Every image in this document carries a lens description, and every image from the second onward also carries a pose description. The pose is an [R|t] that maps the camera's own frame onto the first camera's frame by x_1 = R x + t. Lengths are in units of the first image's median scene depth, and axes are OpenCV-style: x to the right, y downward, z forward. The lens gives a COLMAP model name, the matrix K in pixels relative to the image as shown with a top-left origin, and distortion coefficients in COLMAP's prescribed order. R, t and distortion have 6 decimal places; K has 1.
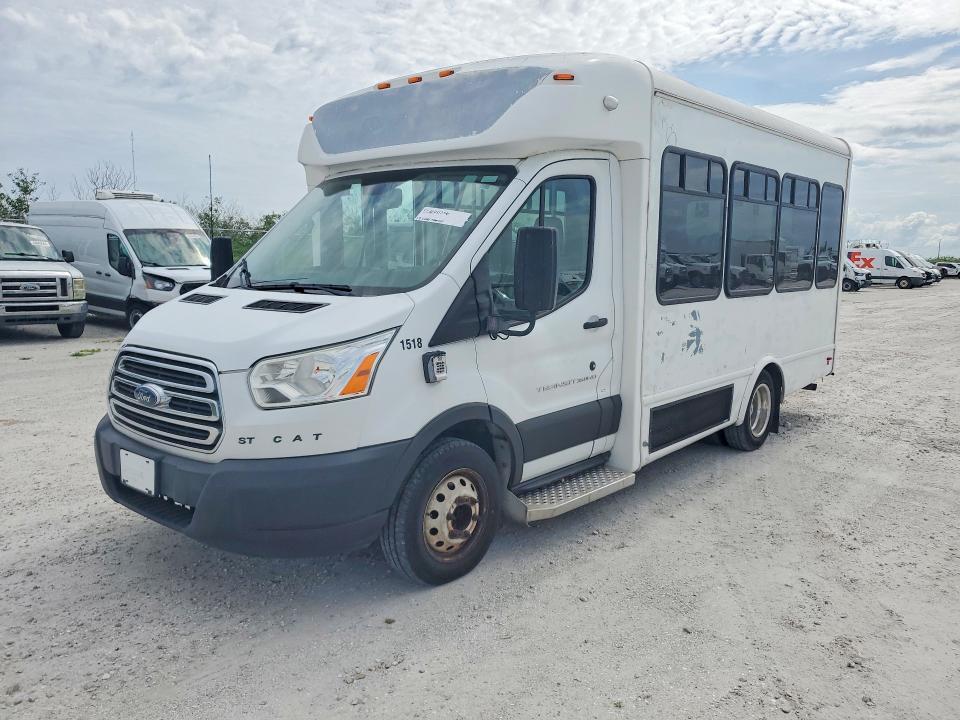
lens RADIAL K [[769.7, 0, 480.0], [0, 769.7, 360.0], [0, 0, 1]] dist [0.015538, 0.003862]
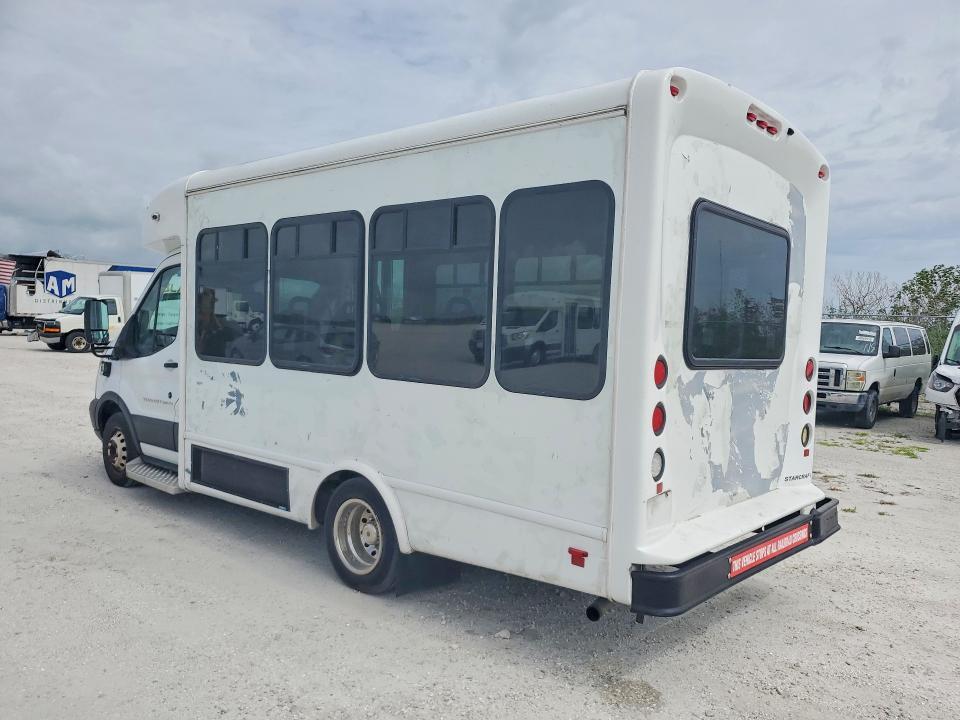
lens RADIAL K [[741.5, 0, 480.3], [0, 741.5, 378.2], [0, 0, 1]] dist [0.004774, 0.002027]
pose [[-0.020006, 0.054509, -0.998313, 1.275786], [-0.173354, 0.983199, 0.057158, -0.170767], [0.984656, 0.174205, -0.010221, 1.337650]]
